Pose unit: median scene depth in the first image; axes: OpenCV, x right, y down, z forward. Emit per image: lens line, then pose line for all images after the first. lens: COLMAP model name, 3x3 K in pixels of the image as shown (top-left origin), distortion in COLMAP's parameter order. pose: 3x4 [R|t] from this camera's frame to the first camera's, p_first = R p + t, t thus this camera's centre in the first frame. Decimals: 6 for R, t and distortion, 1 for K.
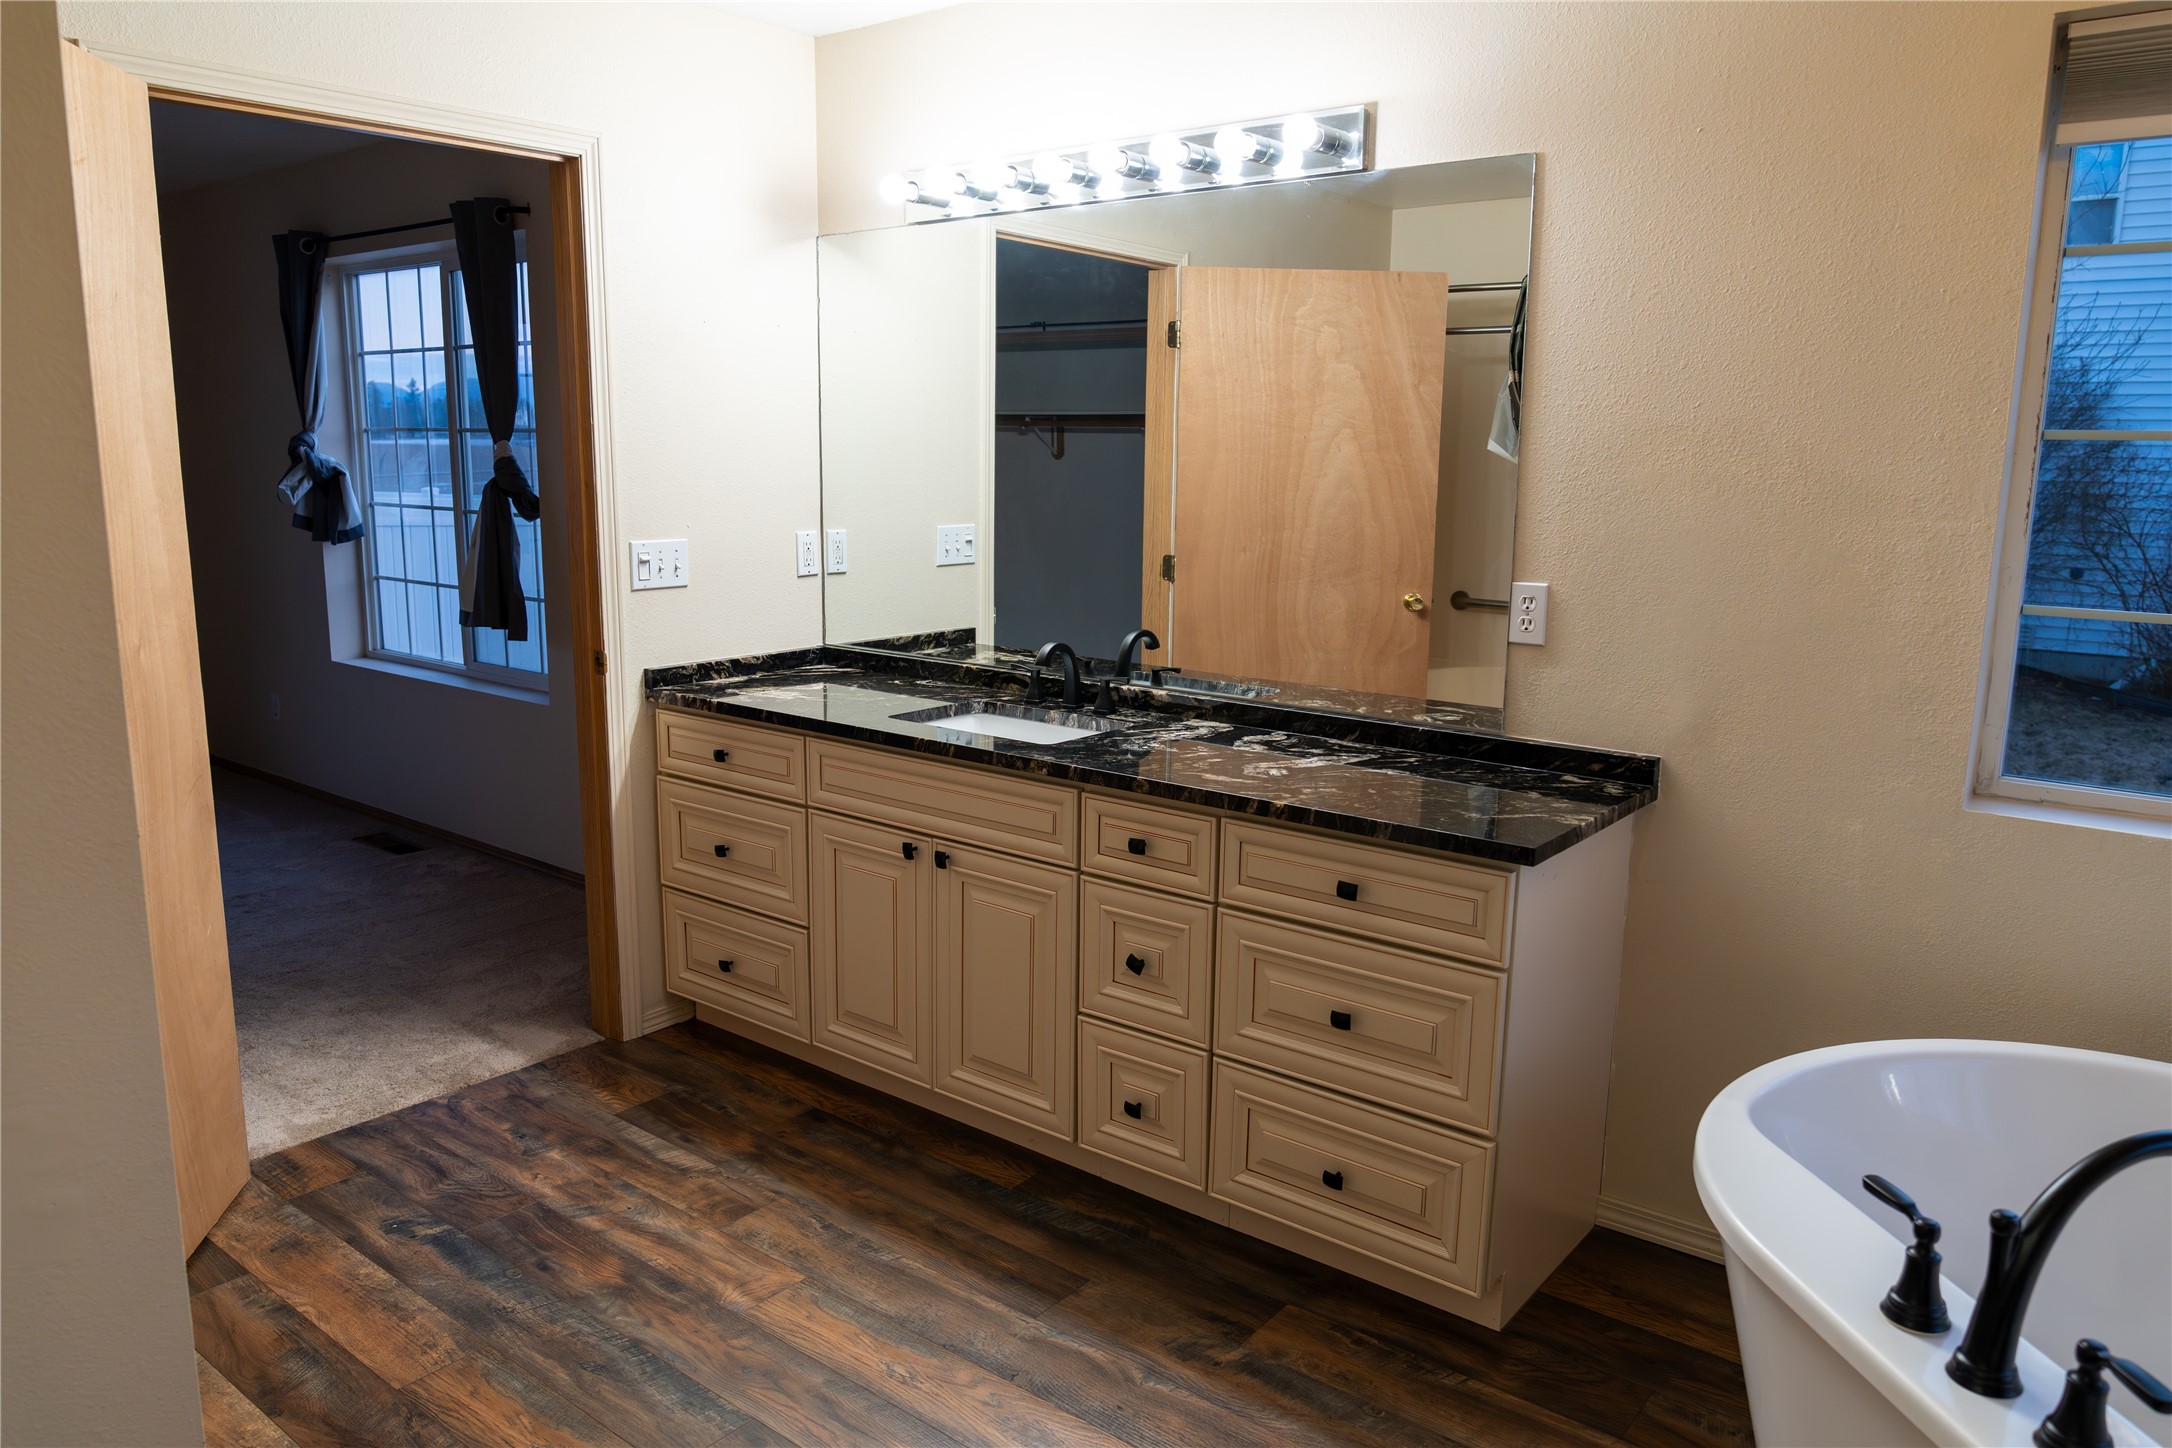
lens RADIAL K [[1503.9, 0, 1077.2], [0, 1503.9, 718.2], [0, 0, 1]] dist [-0.034878, 0.020460]
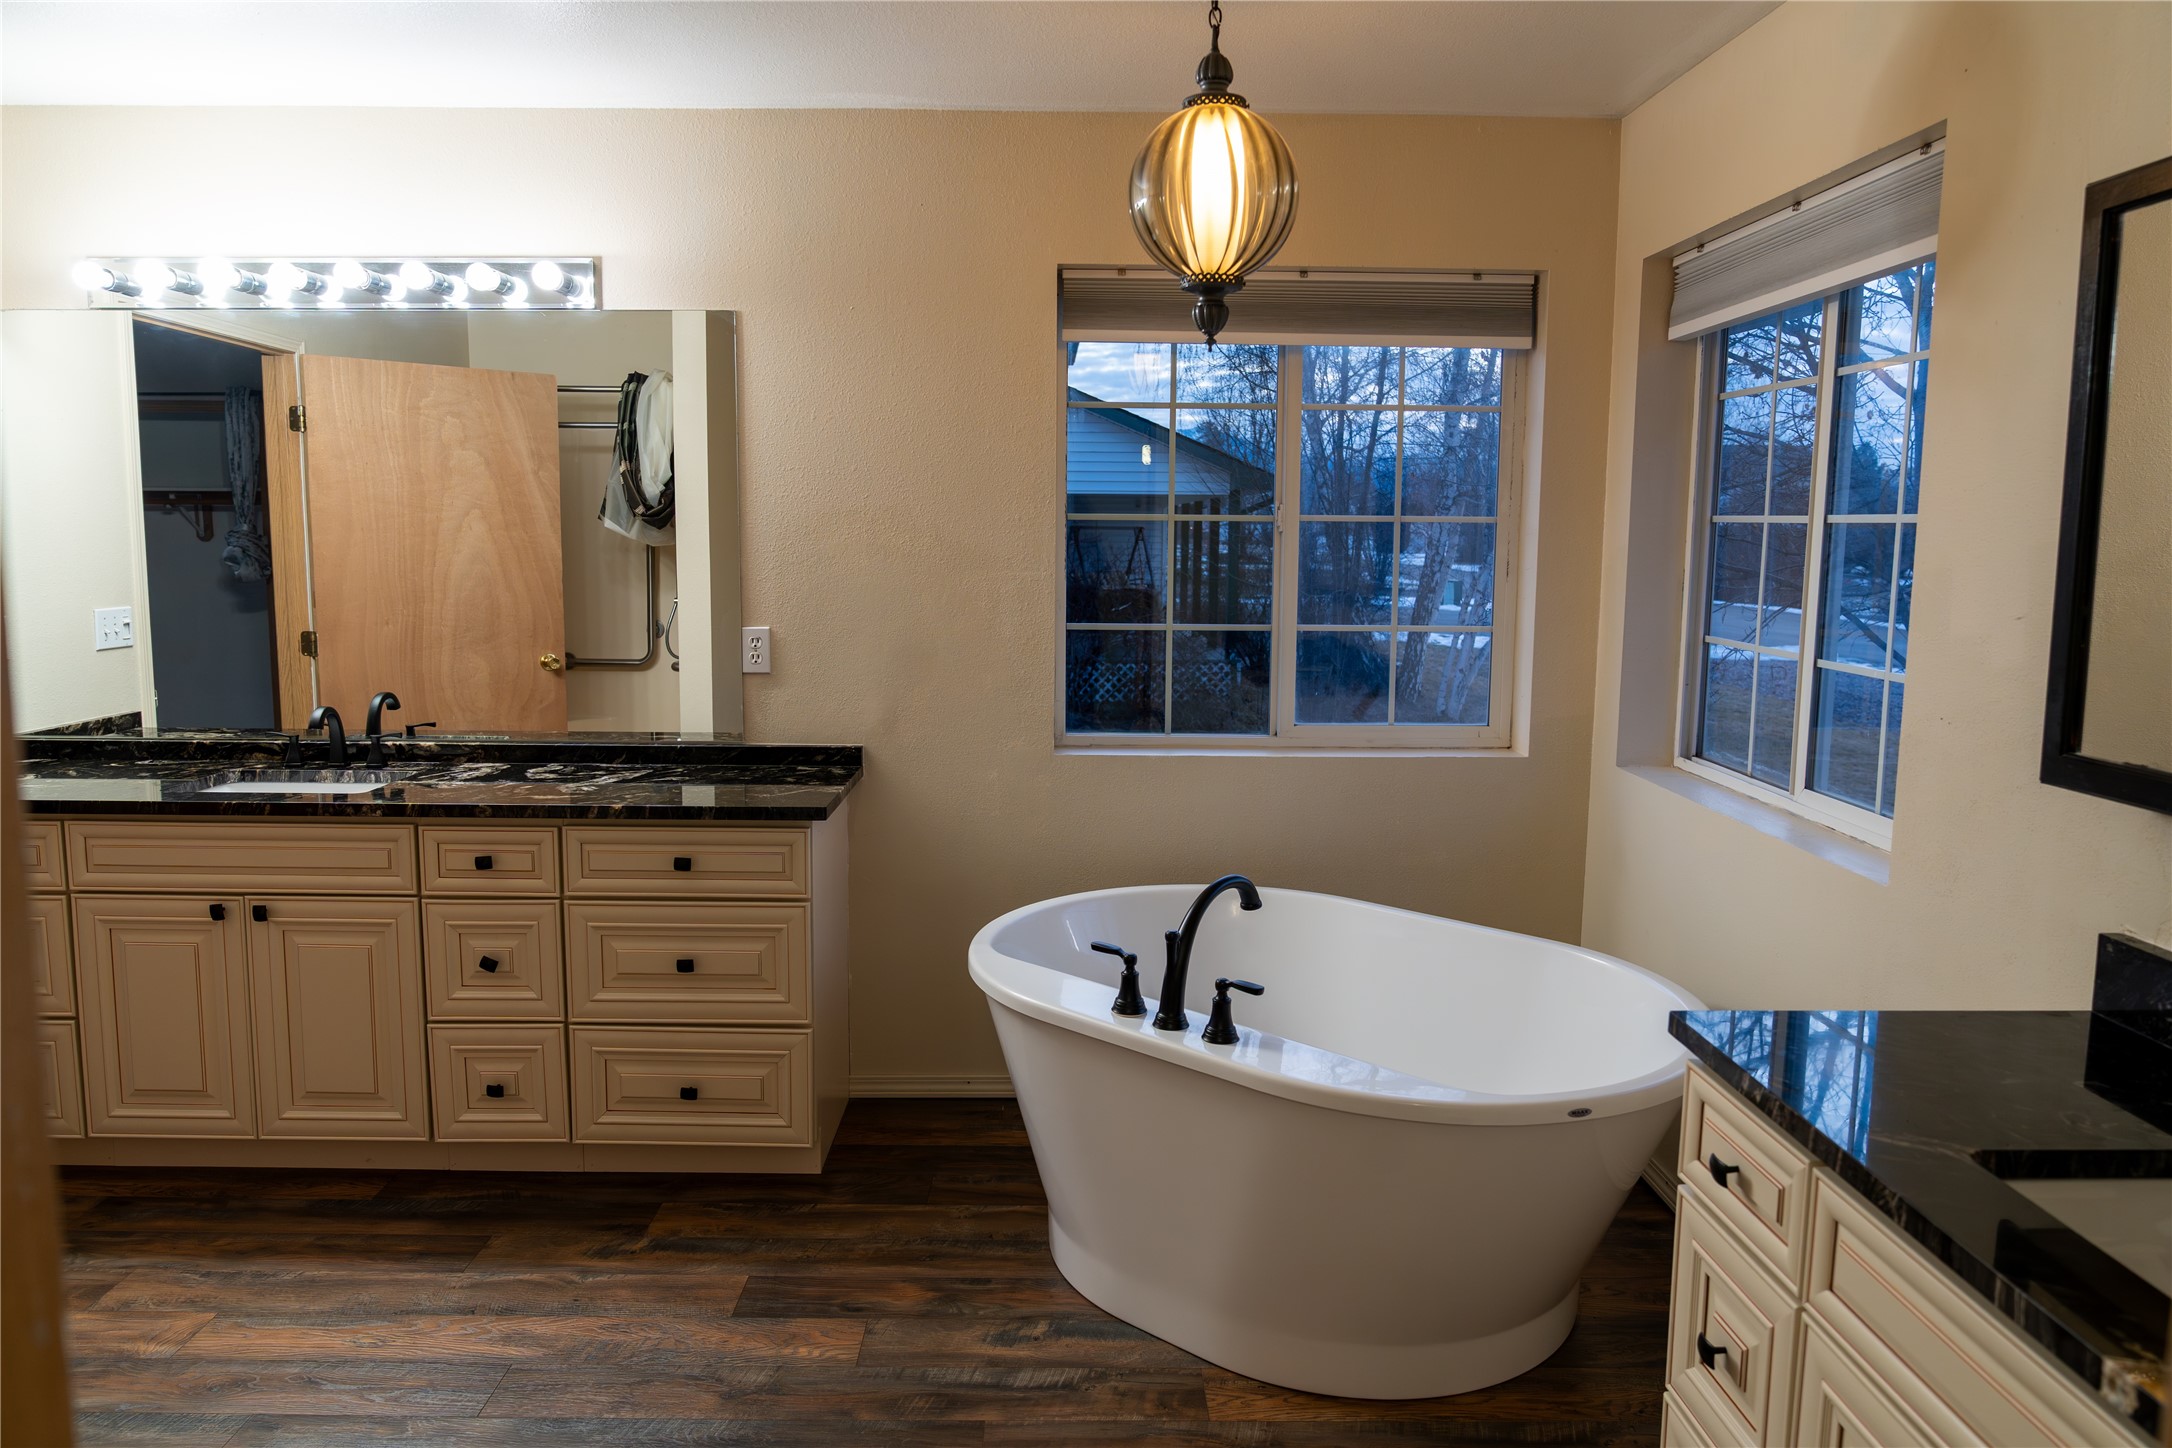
lens RADIAL K [[1460.8, 0, 1085.6], [0, 1460.8, 705.0], [0, 0, 1]] dist [-0.025857, 0.024253]
pose [[0.778490, -0.079892, 0.622551, -0.278903], [0.113317, 0.993457, -0.014210, 0.029817], [-0.617343, 0.081608, 0.782450, -0.190240]]
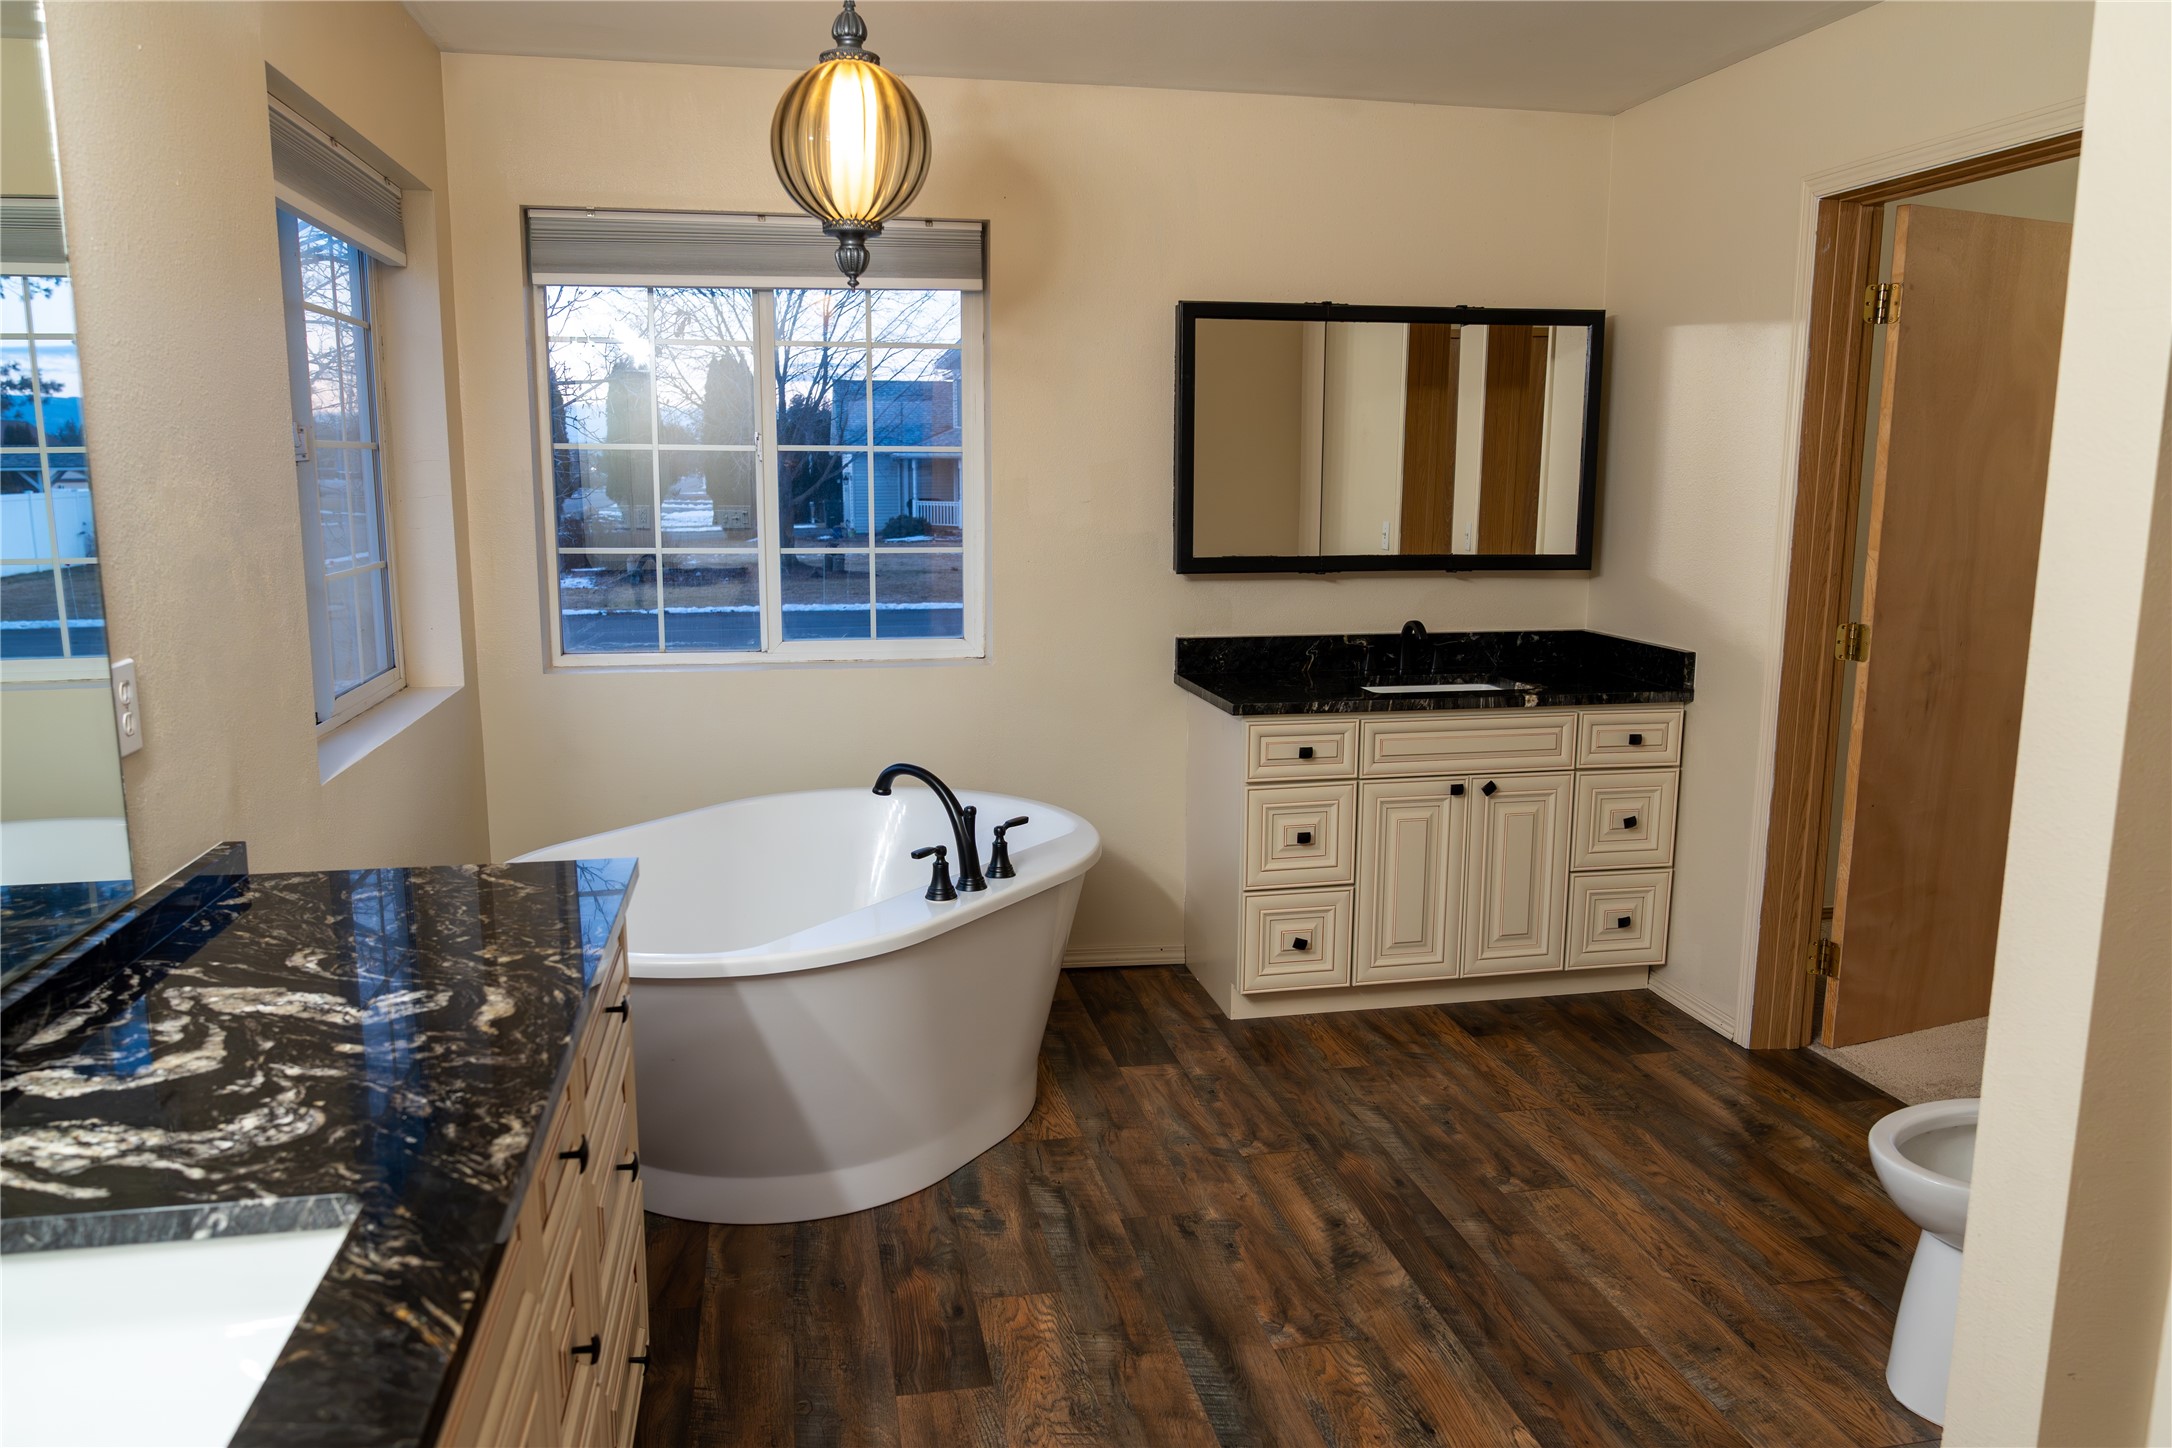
lens RADIAL K [[1460.8, 0, 1085.6], [0, 1460.8, 705.0], [0, 0, 1]] dist [-0.025857, 0.024253]
pose [[-0.747822, -0.123365, 0.652336, -0.416941], [0.107119, 0.947289, 0.301943, -0.203495], [-0.655200, 0.295678, -0.695189, 1.078315]]
